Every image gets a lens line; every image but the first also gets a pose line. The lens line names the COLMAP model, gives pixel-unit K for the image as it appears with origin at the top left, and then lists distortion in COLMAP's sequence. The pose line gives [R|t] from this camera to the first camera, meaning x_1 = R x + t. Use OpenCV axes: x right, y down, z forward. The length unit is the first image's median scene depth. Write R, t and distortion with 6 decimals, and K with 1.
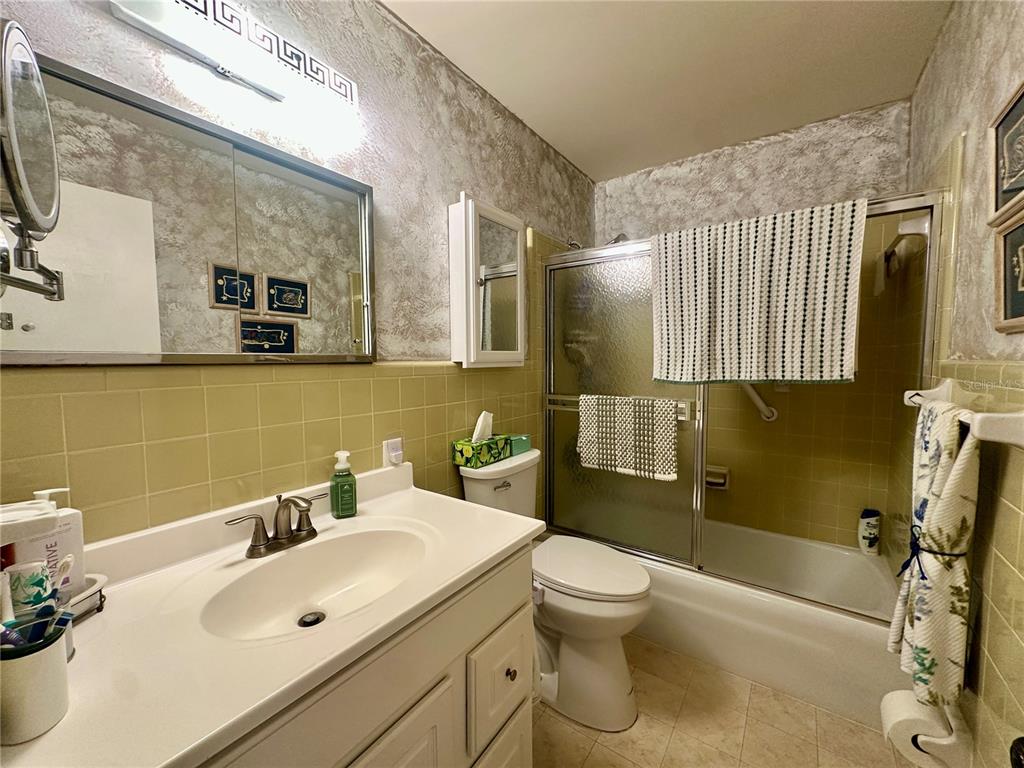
lens RADIAL K [[408.0, 0, 512.0], [0, 408.0, 384.0], [0, 0, 1]] dist [-0.006059, 0.001517]
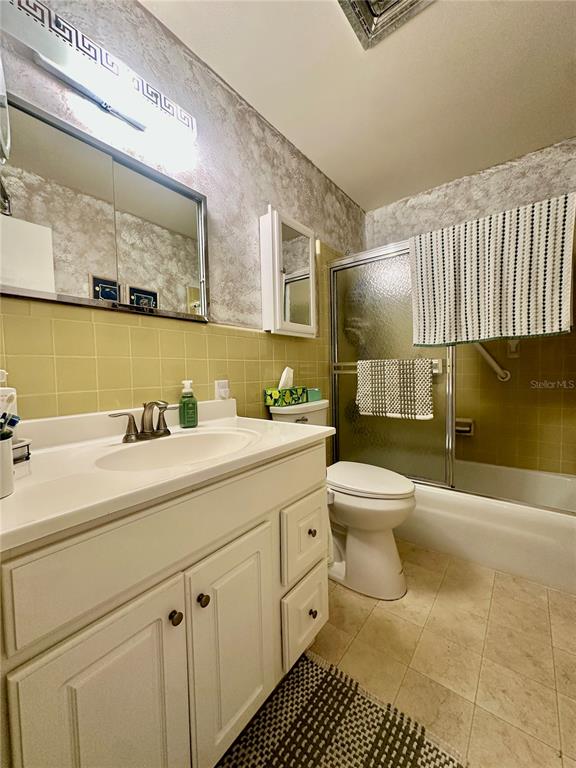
lens RADIAL K [[306.0, 0, 288.0], [0, 306.0, 384.0], [0, 0, 1]] dist [-0.006059, 0.001517]
pose [[0.998612, -0.014466, -0.050639, -0.015021], [0.013589, 0.999752, -0.017616, 0.148728], [0.050881, 0.016903, 0.998562, -0.018167]]
